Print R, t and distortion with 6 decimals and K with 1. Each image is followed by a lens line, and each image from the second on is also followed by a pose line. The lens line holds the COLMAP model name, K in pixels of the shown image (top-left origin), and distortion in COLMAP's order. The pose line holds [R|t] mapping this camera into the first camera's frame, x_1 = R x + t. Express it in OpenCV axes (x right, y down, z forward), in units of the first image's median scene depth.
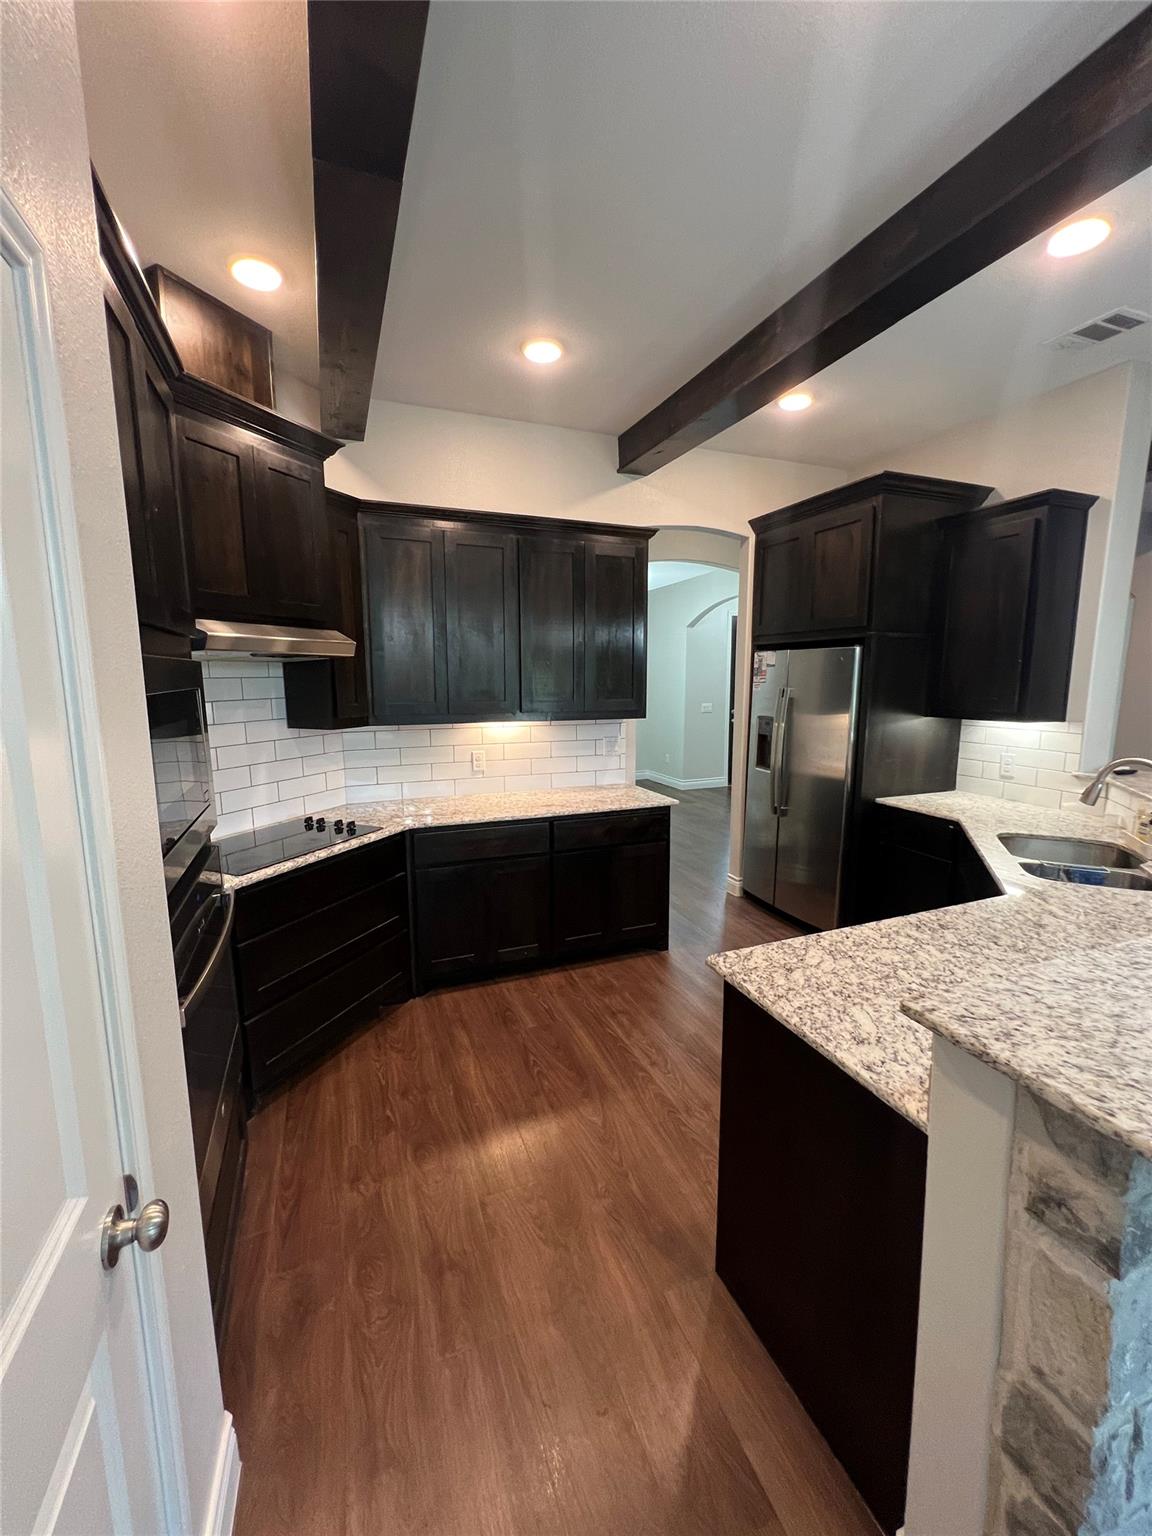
lens RADIAL K [[613.3, 0, 582.1], [0, 613.3, 763.0], [0, 0, 1]] dist [-0.000378, 0.000201]
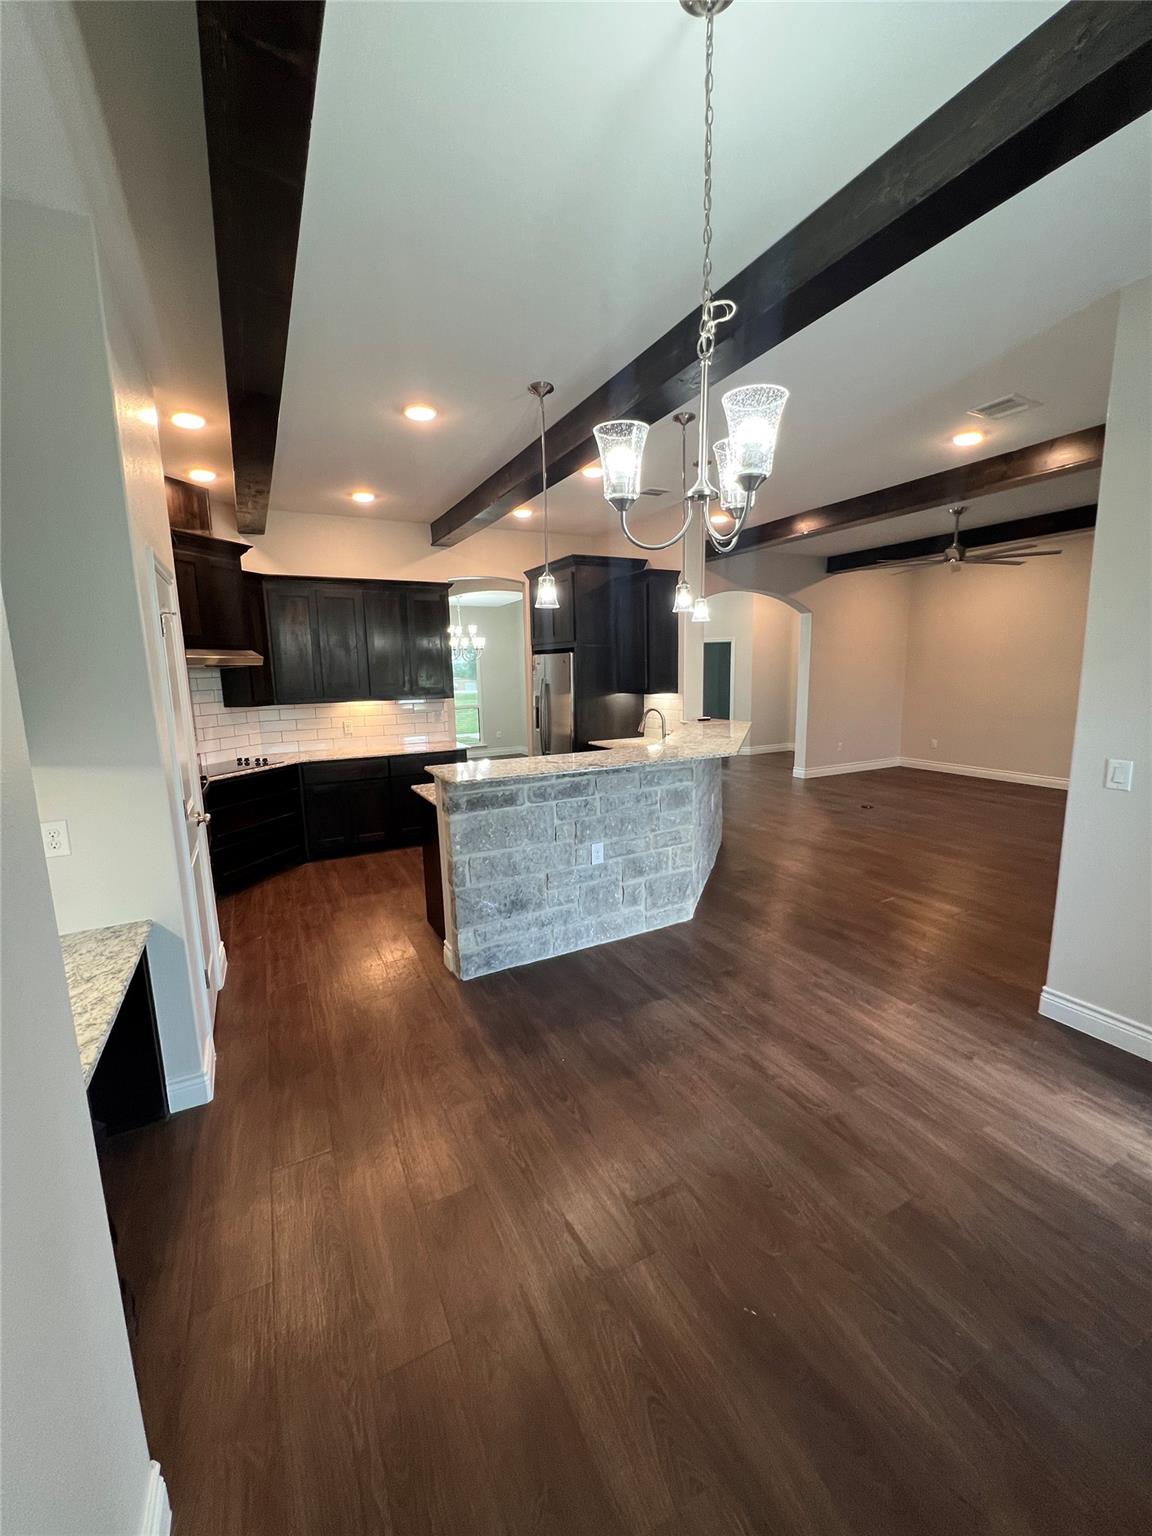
lens RADIAL K [[613.3, 0, 582.1], [0, 613.3, 763.0], [0, 0, 1]] dist [-0.000378, 0.000201]
pose [[0.994107, -0.034598, 0.102734, 0.344855], [0.033334, 0.999346, 0.013998, 0.112982], [-0.103151, -0.010491, 0.994610, -0.839848]]
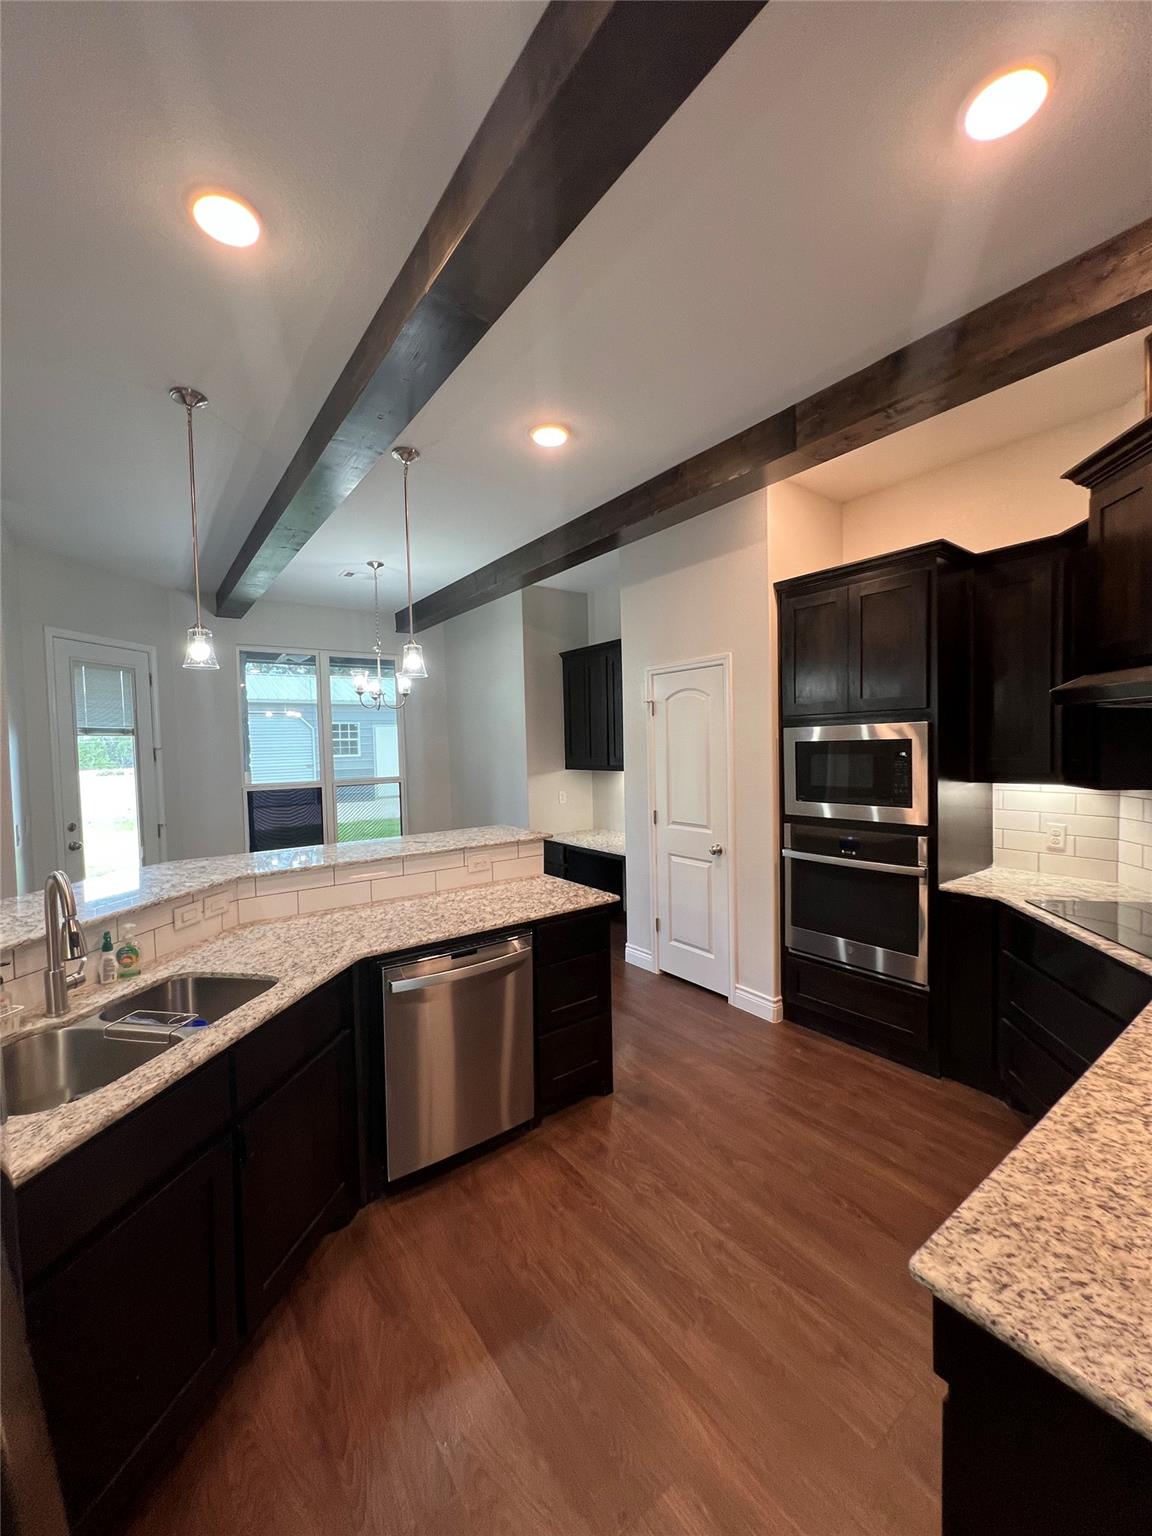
lens RADIAL K [[620.2, 0, 576.0], [0, 620.2, 768.0], [0, 0, 1]] dist [0.000497, 0.000059]
pose [[-0.969615, 0.036110, -0.241958, 0.398352], [-0.008027, 0.983817, 0.178996, -0.196984], [0.244506, 0.175500, -0.953633, 1.396468]]
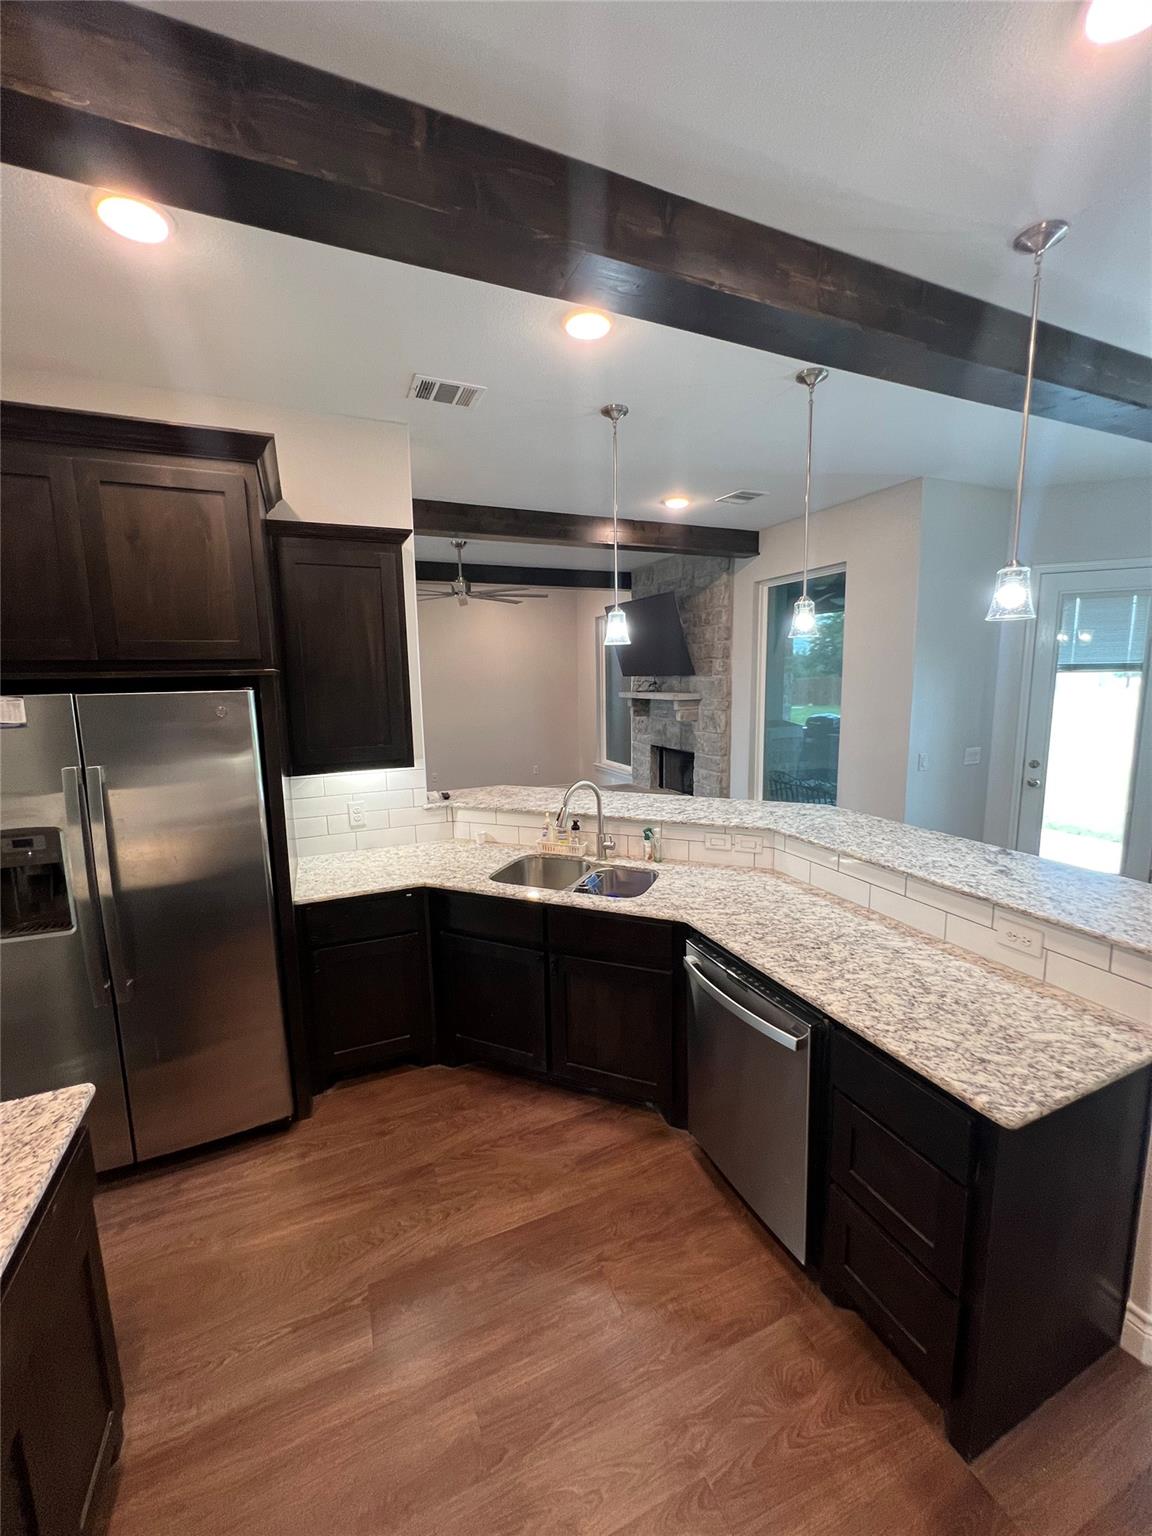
lens RADIAL K [[613.3, 0, 582.1], [0, 613.3, 763.0], [0, 0, 1]] dist [-0.000378, 0.000201]
pose [[-0.033195, -0.141378, 0.989399, -0.262845], [0.160500, 0.976342, 0.144898, -0.178461], [-0.986478, 0.163608, -0.009719, 0.788509]]
